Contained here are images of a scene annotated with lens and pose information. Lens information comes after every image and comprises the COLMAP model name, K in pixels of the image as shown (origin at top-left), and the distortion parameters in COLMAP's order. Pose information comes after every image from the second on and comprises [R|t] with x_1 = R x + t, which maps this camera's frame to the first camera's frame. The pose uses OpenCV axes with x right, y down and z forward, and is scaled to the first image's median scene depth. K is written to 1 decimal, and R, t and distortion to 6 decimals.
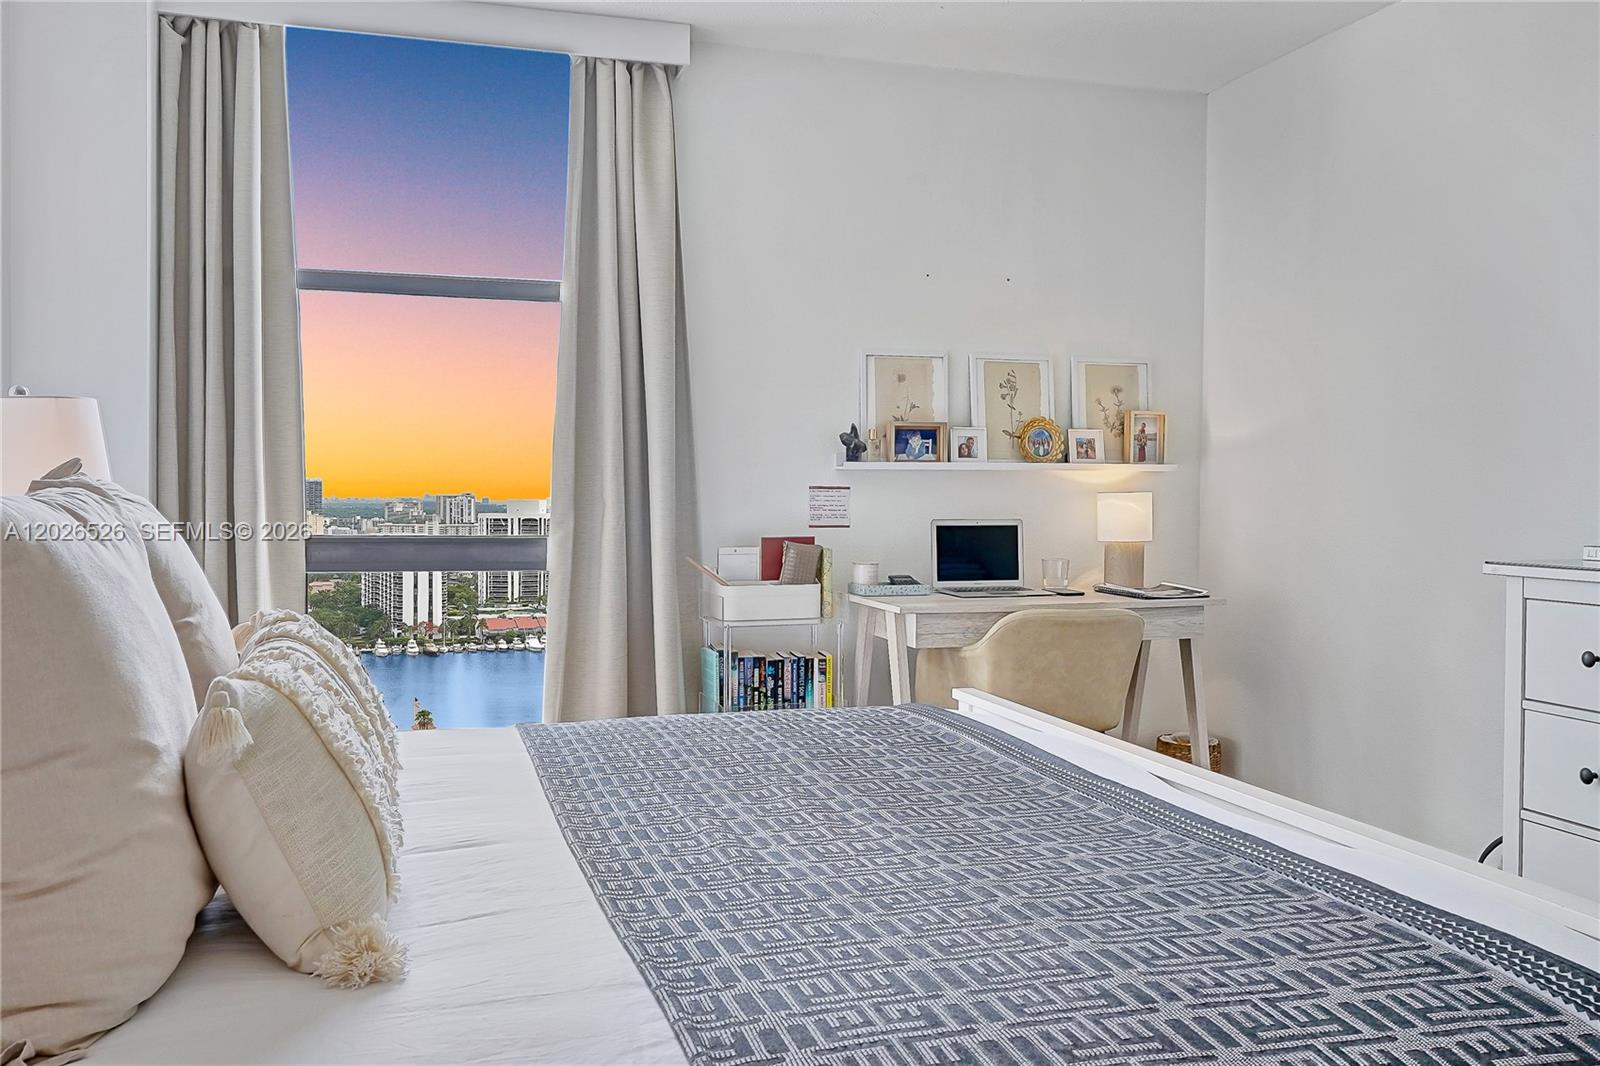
lens RADIAL K [[1384.0, 0, 798.0], [0, 1384.0, 526.2], [0, 0, 1]] dist [-0.001354, 0.007680]
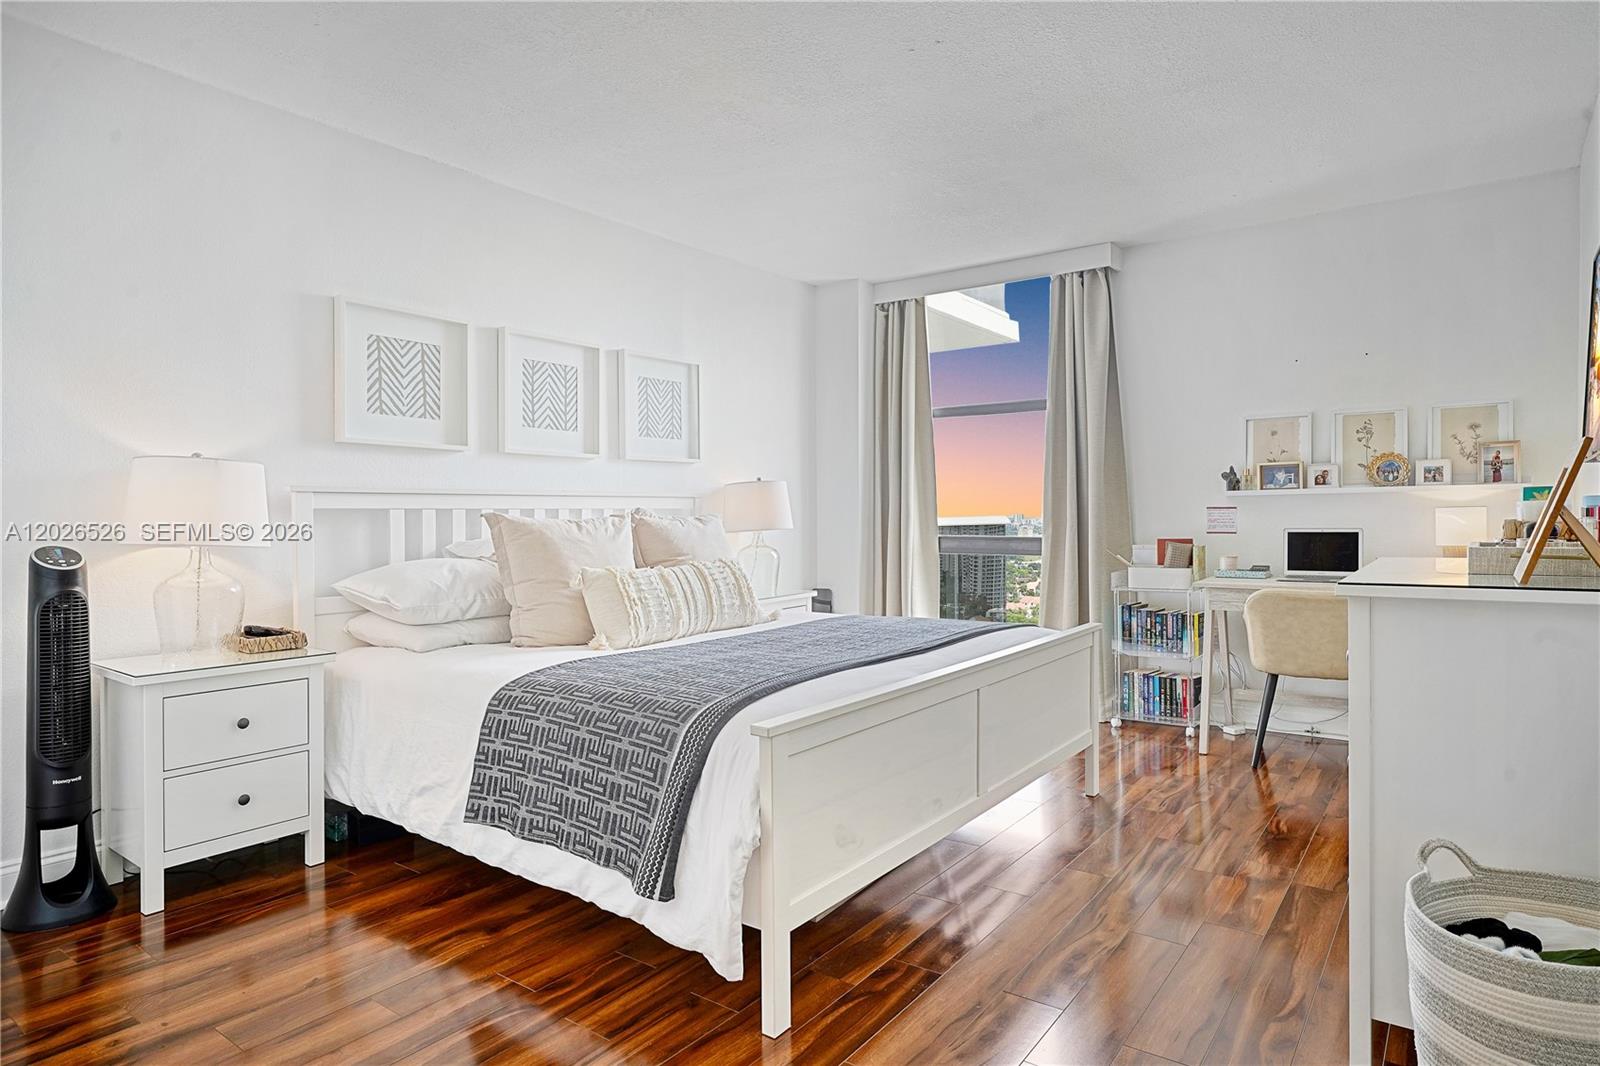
lens RADIAL K [[896.6, 0, 802.2], [0, 896.6, 527.1], [0, 0, 1]] dist [-0.001931, 0.005685]
pose [[0.607507, -0.001541, -0.794313, 0.536093], [-0.008333, 0.999931, -0.008313, 0.006190], [0.794271, 0.011669, 0.607452, 0.013743]]
